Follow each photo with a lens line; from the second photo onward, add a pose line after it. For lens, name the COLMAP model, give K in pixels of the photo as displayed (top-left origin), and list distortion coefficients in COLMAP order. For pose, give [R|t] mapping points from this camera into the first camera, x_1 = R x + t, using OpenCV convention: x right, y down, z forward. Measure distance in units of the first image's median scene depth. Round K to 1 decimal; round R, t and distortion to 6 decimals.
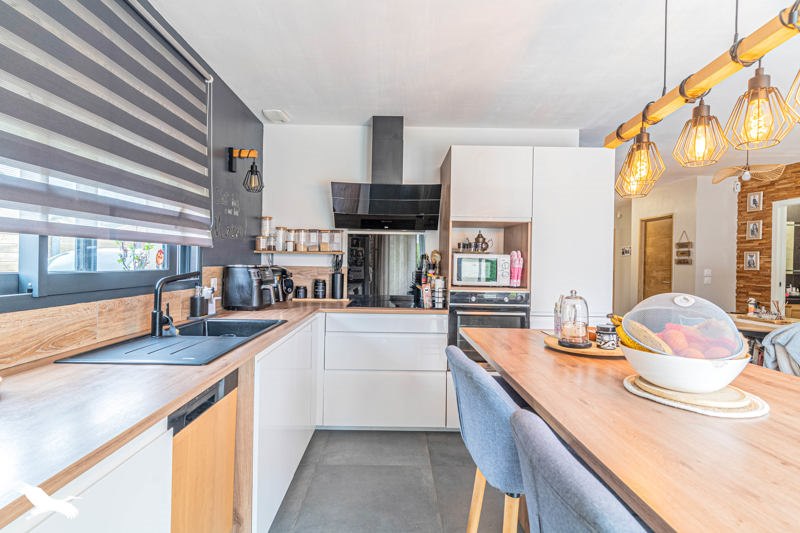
lens RADIAL K [[380.0, 0, 397.7], [0, 380.0, 263.6], [0, 0, 1]] dist [-0.001272, -0.000447]
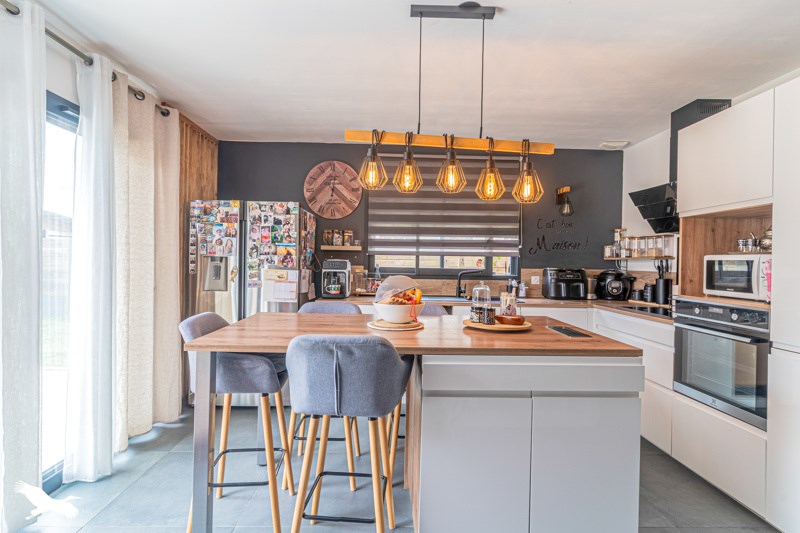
lens RADIAL K [[380.0, 0, 397.7], [0, 380.0, 263.6], [0, 0, 1]] dist [-0.001272, -0.000447]
pose [[0.025731, -0.010365, -0.999615, 0.988765], [-0.018118, 0.999777, -0.010833, 0.012311], [0.999505, 0.018390, 0.025538, 0.343029]]
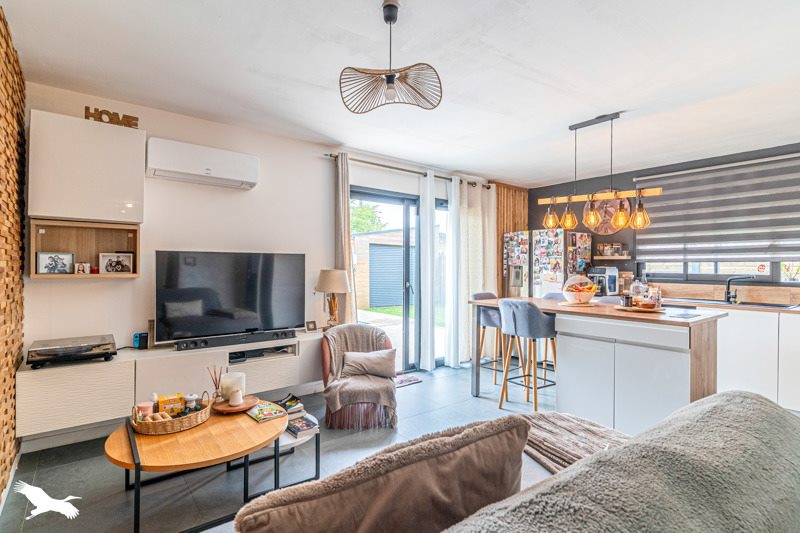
lens RADIAL K [[380.0, 0, 397.7], [0, 380.0, 263.6], [0, 0, 1]] dist [-0.001272, -0.000447]
pose [[-0.786283, -0.026602, -0.617294, 1.457578], [-0.020559, 0.999646, -0.016893, 0.021258], [0.617524, -0.000591, -0.786551, 0.945372]]
